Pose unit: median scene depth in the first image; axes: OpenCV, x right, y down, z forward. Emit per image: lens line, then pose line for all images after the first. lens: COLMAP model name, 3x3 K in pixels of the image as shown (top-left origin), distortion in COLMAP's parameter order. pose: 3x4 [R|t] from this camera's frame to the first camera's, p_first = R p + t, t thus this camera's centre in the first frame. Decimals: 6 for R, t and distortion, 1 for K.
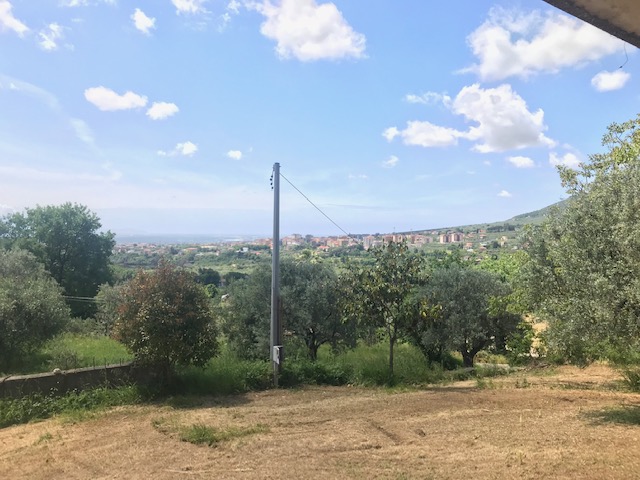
lens RADIAL K [[517.4, 0, 318.5], [0, 517.4, 233.8], [0, 0, 1]] dist [0.031779, -0.030258]
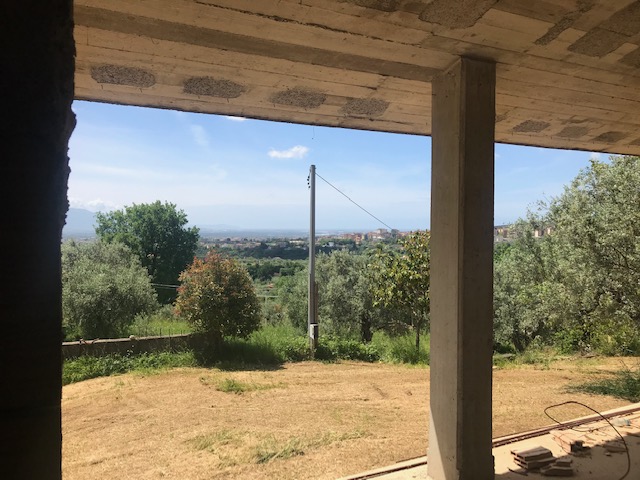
lens RADIAL K [[517.4, 0, 321.3], [0, 517.4, 242.0], [0, 0, 1]] dist [0.031779, -0.030258]
pose [[0.986611, -0.000299, -0.163089, 0.126135], [0.004575, 0.999656, 0.025842, 0.003871], [0.163026, -0.026242, 0.986273, -0.126809]]
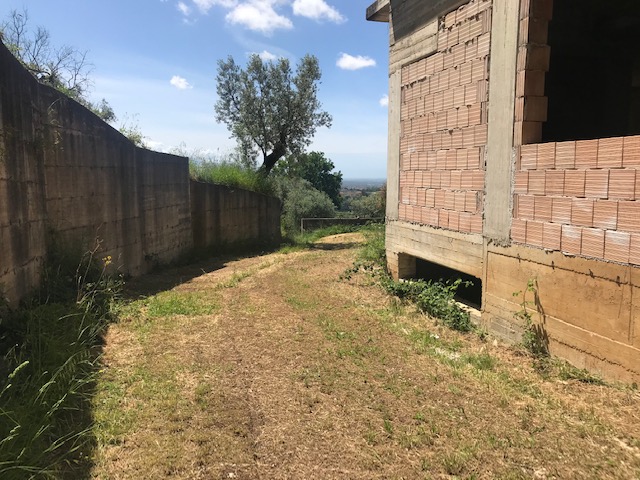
lens RADIAL K [[517.4, 0, 320.9], [0, 517.4, 237.4], [0, 0, 1]] dist [0.031779, -0.030258]
pose [[0.939319, 0.036532, -0.341094, 0.182828], [0.001701, 0.993805, 0.111124, 0.061039], [0.343041, -0.104962, 0.933438, -1.281972]]
